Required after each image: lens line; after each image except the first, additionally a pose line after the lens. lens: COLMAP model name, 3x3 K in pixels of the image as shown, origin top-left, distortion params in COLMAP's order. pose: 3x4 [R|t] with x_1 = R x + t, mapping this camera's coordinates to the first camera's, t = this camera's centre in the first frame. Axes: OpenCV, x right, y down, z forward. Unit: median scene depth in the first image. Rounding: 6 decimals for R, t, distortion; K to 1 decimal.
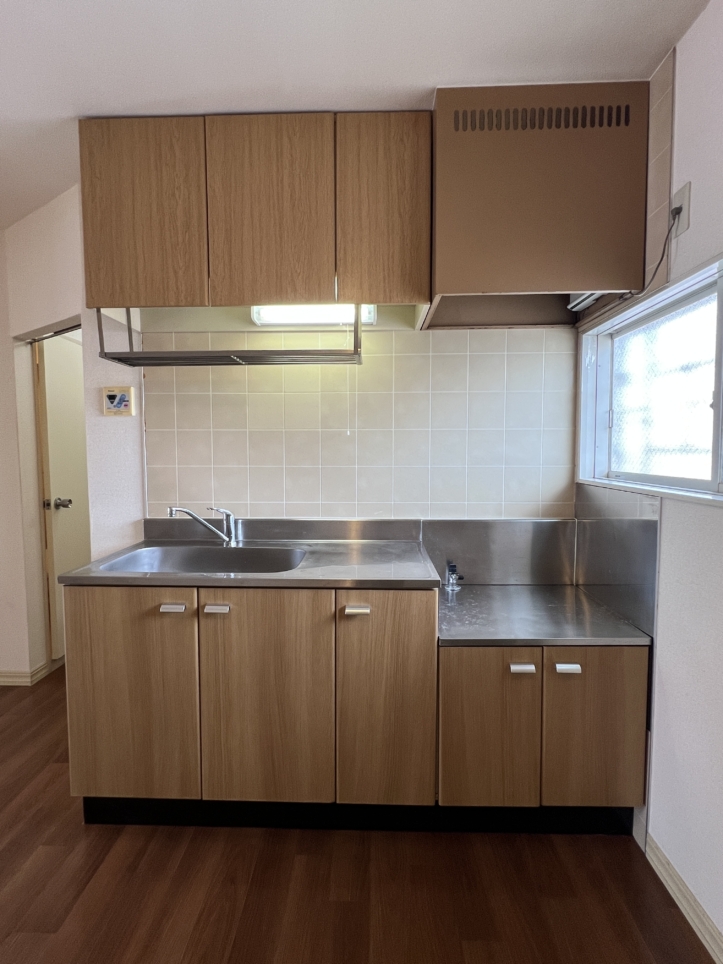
lens RADIAL K [[510.3, 0, 360.7], [0, 510.3, 481.7], [0, 0, 1]] dist [0.004023, -0.001386]
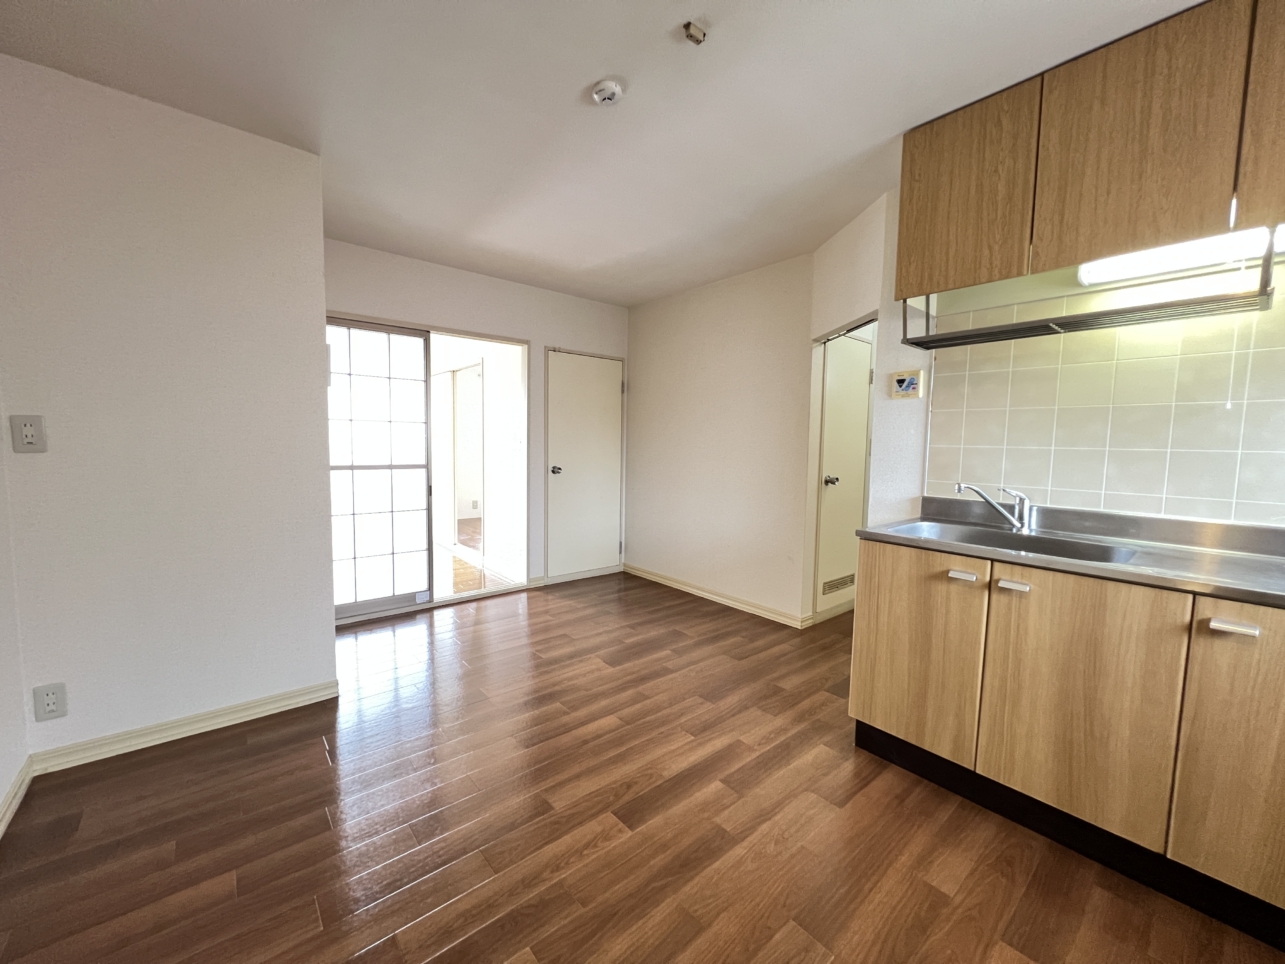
lens RADIAL K [[510.5, 0, 647.5], [0, 510.5, 478.7], [0, 0, 1]] dist [0.000623, 0.000604]
pose [[0.665752, 0.072197, -0.742672, -0.033021], [-0.068146, 0.997032, 0.035836, 0.051403], [0.743055, 0.026752, 0.668695, -0.159331]]
